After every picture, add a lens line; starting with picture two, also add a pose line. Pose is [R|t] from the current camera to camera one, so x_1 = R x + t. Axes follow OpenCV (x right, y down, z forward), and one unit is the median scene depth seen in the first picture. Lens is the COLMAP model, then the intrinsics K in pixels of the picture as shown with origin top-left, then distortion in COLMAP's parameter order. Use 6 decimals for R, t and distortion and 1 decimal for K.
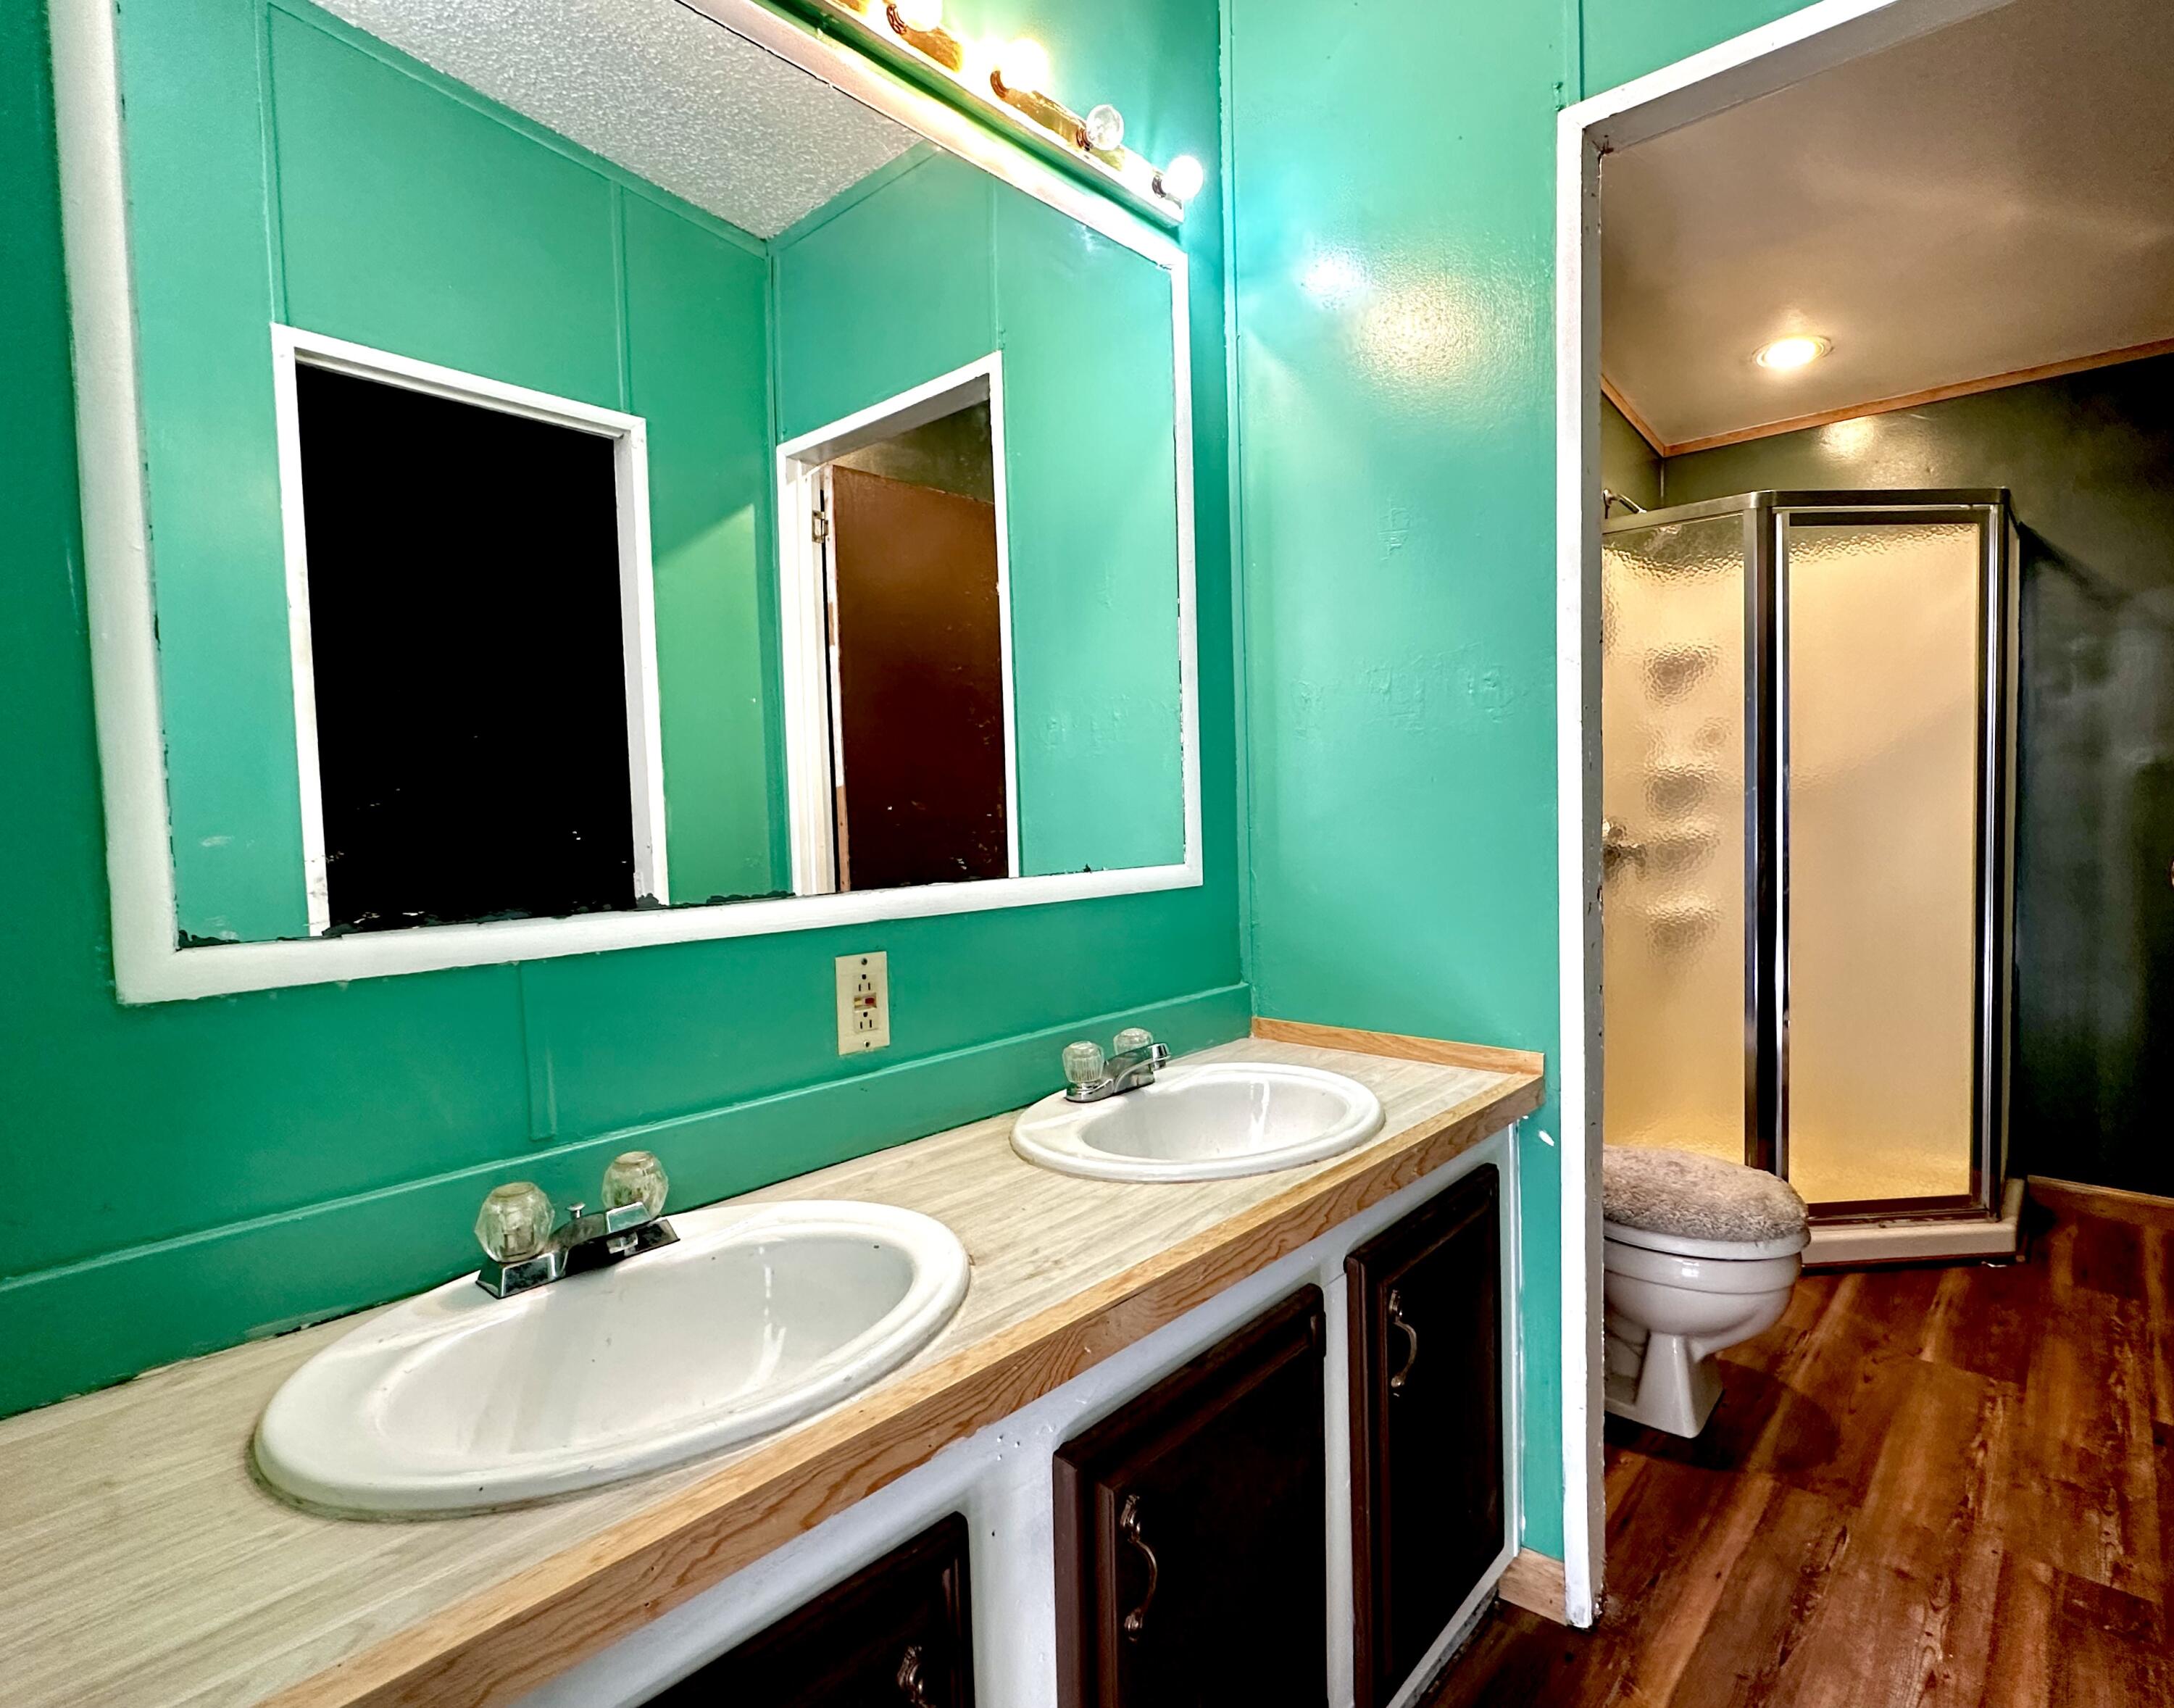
lens RADIAL K [[1125.7, 0, 1062.7], [0, 1125.7, 872.6], [0, 0, 1]] dist [0.000909, -0.000480]
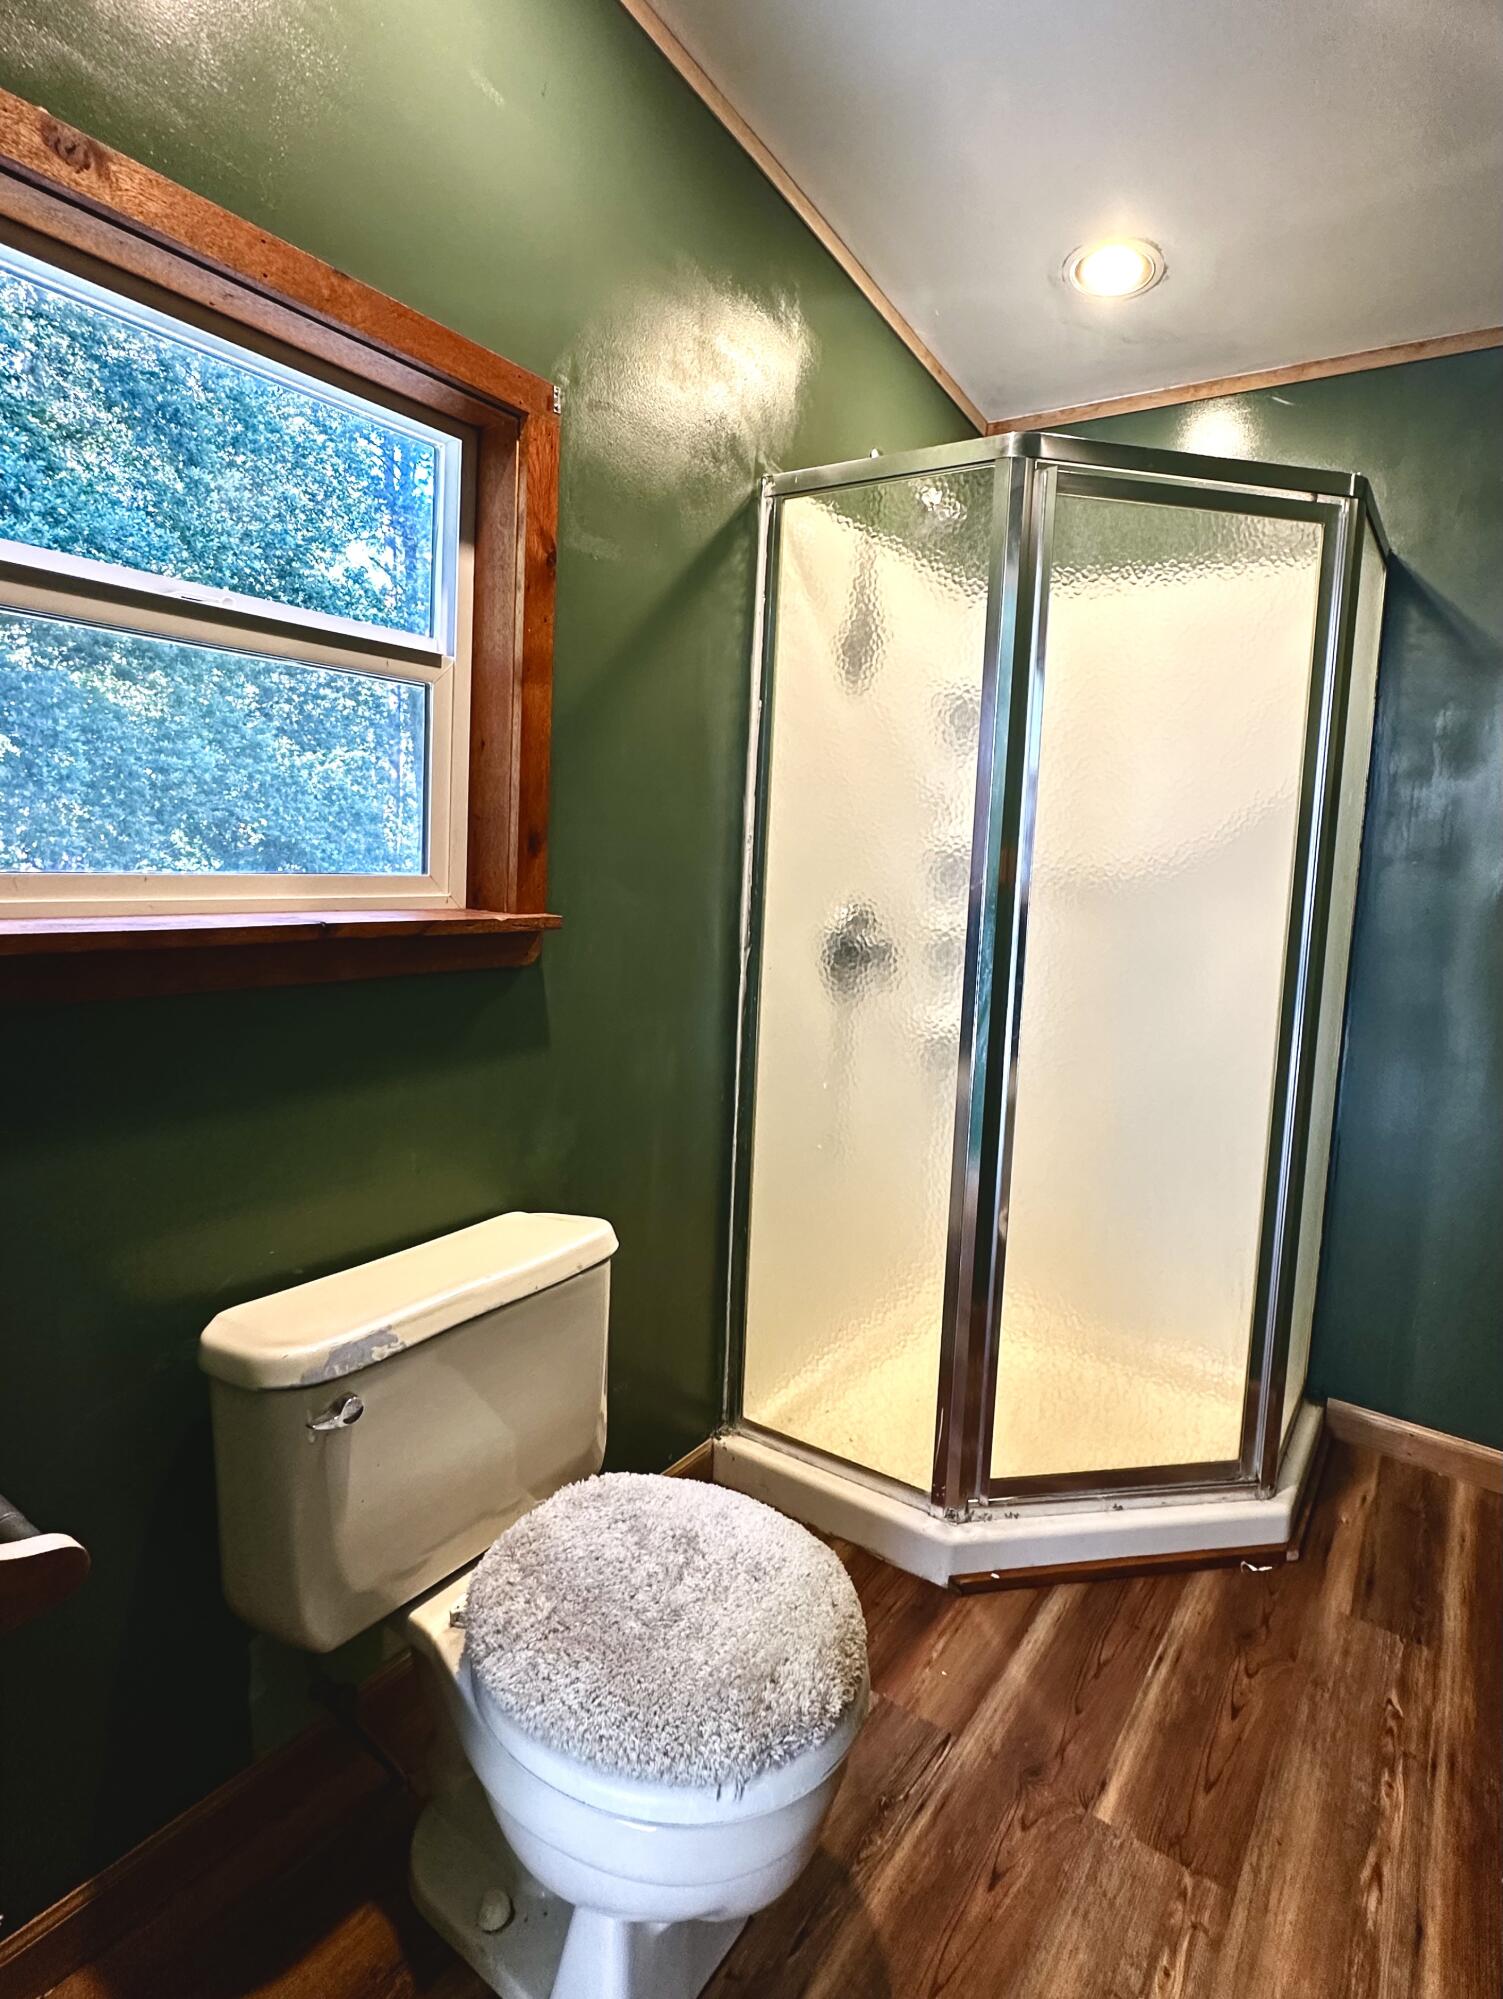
lens RADIAL K [[980.9, 0, 775.0], [0, 980.9, 919.5], [0, 0, 1]] dist [-0.002416, -0.000429]
pose [[0.990492, 0.069658, 0.118635, 0.414289], [-0.072700, 0.997122, 0.021501, -0.052952], [-0.116795, -0.029921, 0.992705, 0.422492]]
